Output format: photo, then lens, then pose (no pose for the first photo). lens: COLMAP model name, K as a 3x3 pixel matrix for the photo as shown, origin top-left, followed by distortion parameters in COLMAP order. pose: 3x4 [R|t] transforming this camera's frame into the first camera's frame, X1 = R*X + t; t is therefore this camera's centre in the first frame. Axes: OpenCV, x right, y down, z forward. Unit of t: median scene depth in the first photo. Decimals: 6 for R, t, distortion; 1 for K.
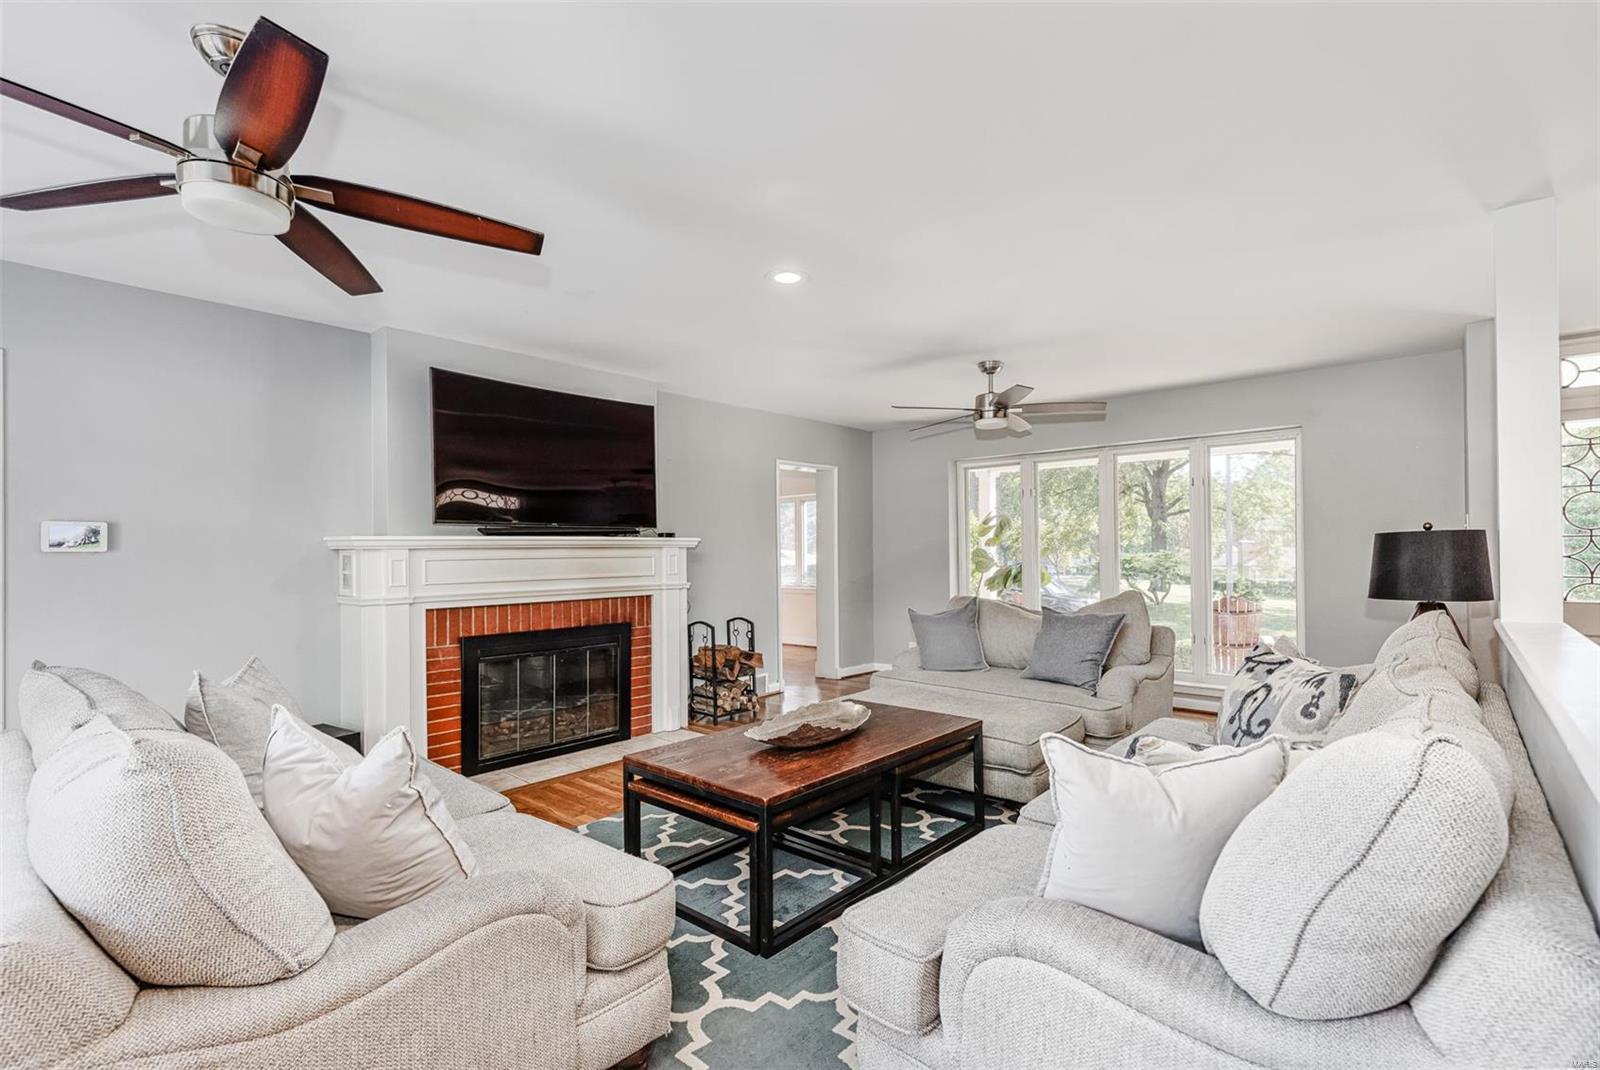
lens RADIAL K [[722.5, 0, 797.1], [0, 722.5, 541.1], [0, 0, 1]] dist [0.004974, -0.002366]
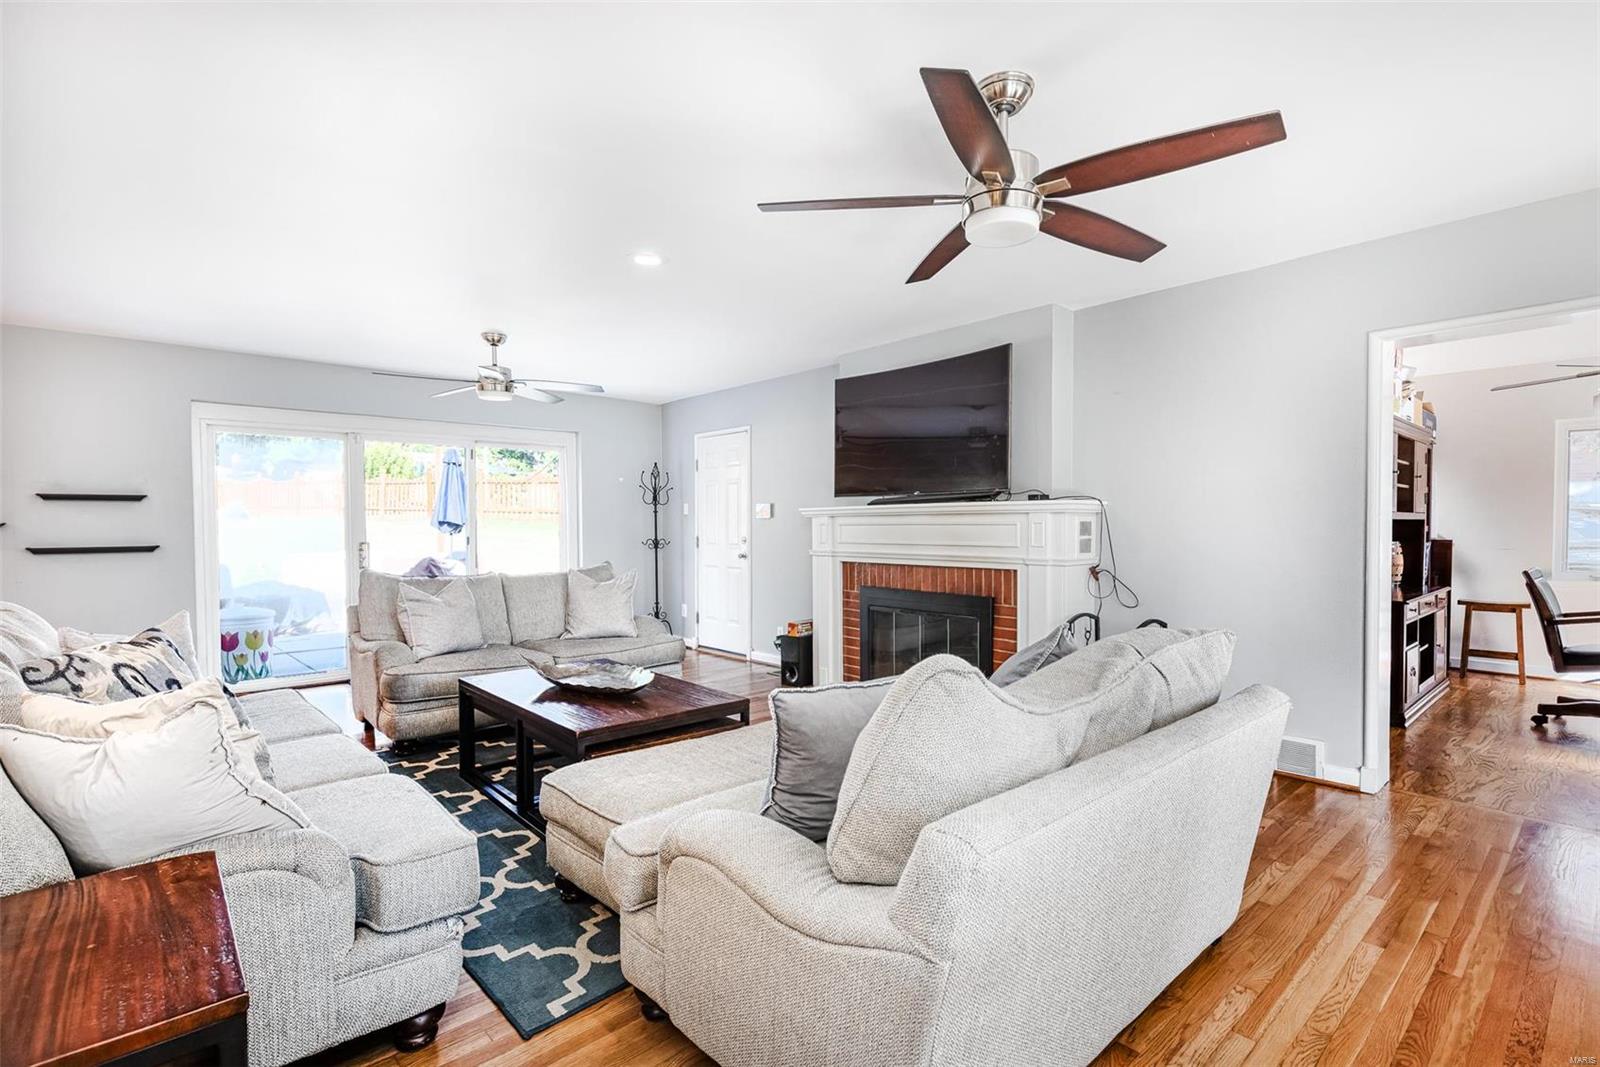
lens RADIAL K [[722.5, 0, 795.7], [0, 722.5, 538.3], [0, 0, 1]] dist [0.004974, -0.002366]
pose [[-0.108575, 0.037950, -0.993364, 0.684055], [0.031446, 0.998902, 0.034725, 0.001515], [0.993591, -0.027467, -0.109650, 0.877880]]
